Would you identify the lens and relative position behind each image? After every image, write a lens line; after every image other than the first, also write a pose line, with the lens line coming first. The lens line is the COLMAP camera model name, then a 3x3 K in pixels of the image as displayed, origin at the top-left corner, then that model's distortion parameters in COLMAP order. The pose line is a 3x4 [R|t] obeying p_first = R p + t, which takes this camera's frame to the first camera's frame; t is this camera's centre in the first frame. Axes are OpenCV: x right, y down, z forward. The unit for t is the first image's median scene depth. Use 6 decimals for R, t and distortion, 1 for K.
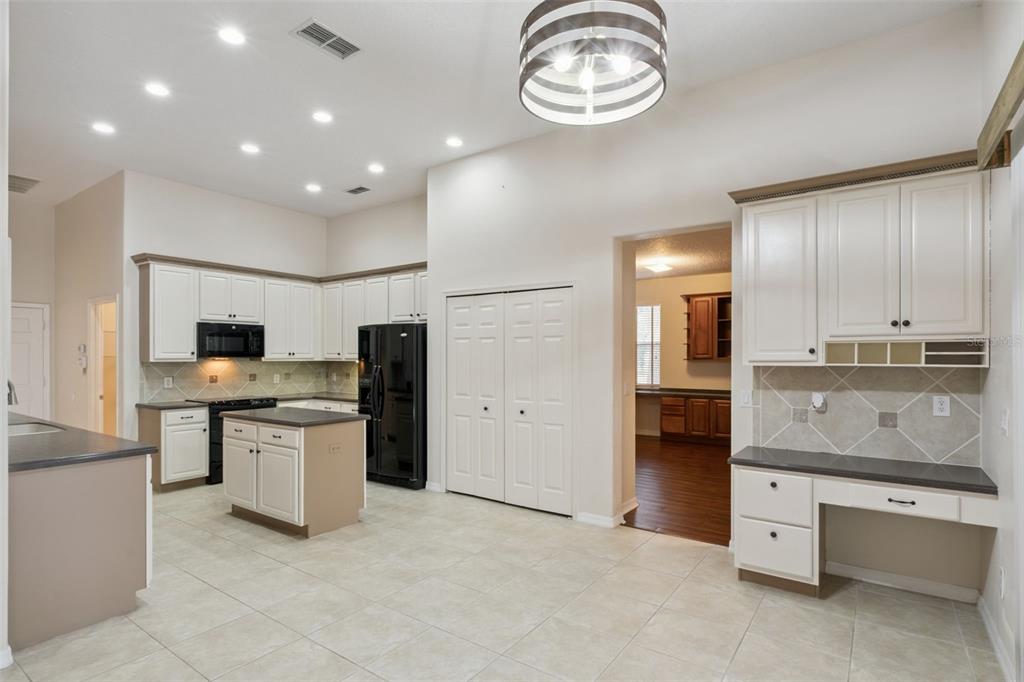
lens RADIAL K [[514.6, 0, 509.8], [0, 514.6, 356.1], [0, 0, 1]] dist [-0.000473, -0.000149]
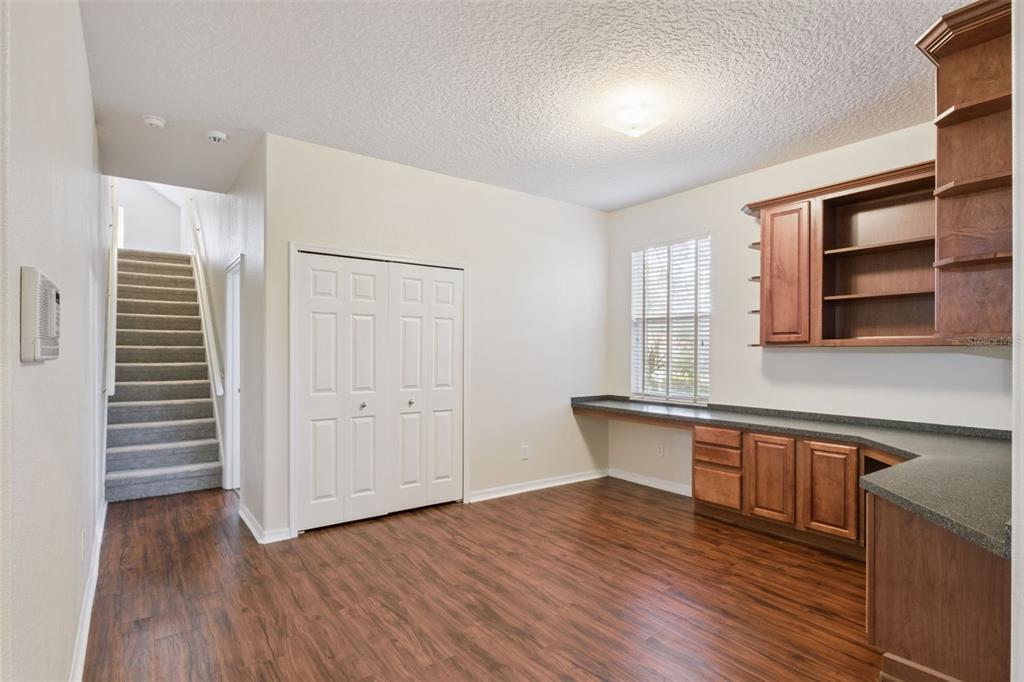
lens RADIAL K [[514.6, 0, 509.8], [0, 514.6, 356.1], [0, 0, 1]] dist [-0.000473, -0.000149]
pose [[0.950066, 0.002871, -0.312037, 0.286085], [-0.002270, 0.999995, 0.002290, 0.016048], [0.312042, -0.001468, 0.950067, 0.506080]]
